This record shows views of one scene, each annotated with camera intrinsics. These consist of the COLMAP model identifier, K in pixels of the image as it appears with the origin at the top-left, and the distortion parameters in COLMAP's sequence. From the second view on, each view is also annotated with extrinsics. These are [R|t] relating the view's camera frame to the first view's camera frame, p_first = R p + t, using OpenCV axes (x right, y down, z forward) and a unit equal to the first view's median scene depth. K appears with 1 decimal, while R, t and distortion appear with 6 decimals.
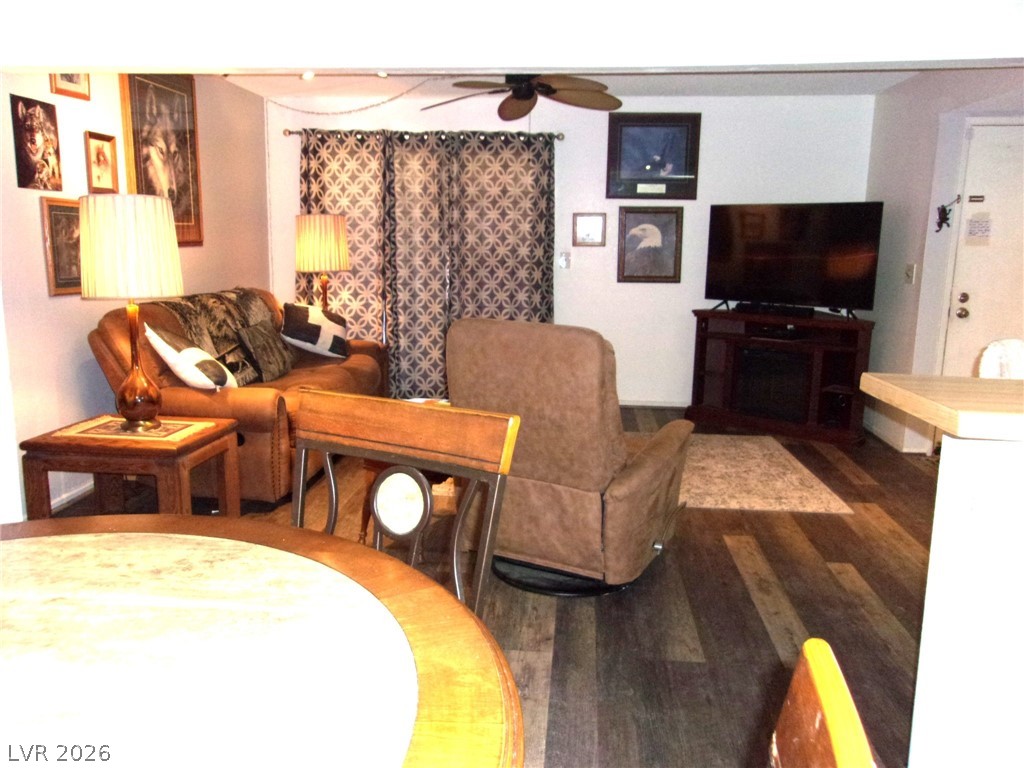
lens RADIAL K [[836.8, 0, 511.0], [0, 836.8, 385.1], [0, 0, 1]] dist [0.004067, 0.000410]
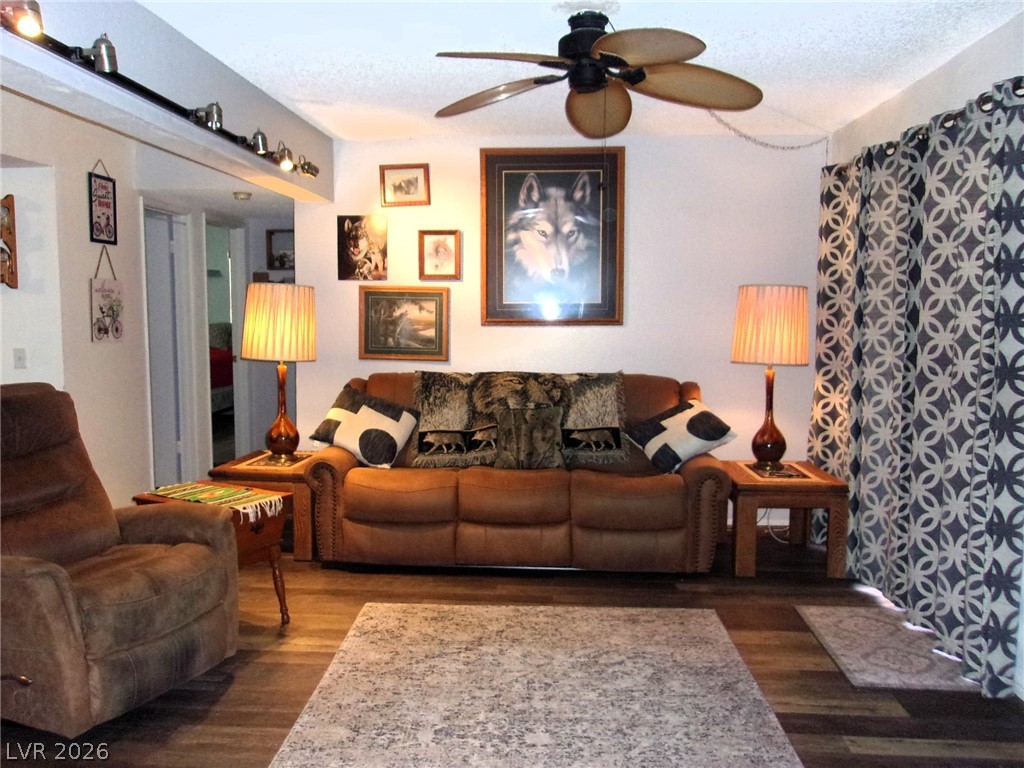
lens RADIAL K [[836.8, 0, 511.3], [0, 836.8, 384.8], [0, 0, 1]] dist [0.004067, 0.000410]
pose [[0.017307, 0.075751, -0.996977, 0.770570], [-0.176945, 0.981619, 0.071512, -0.200874], [0.984069, 0.175173, 0.030393, 1.186157]]
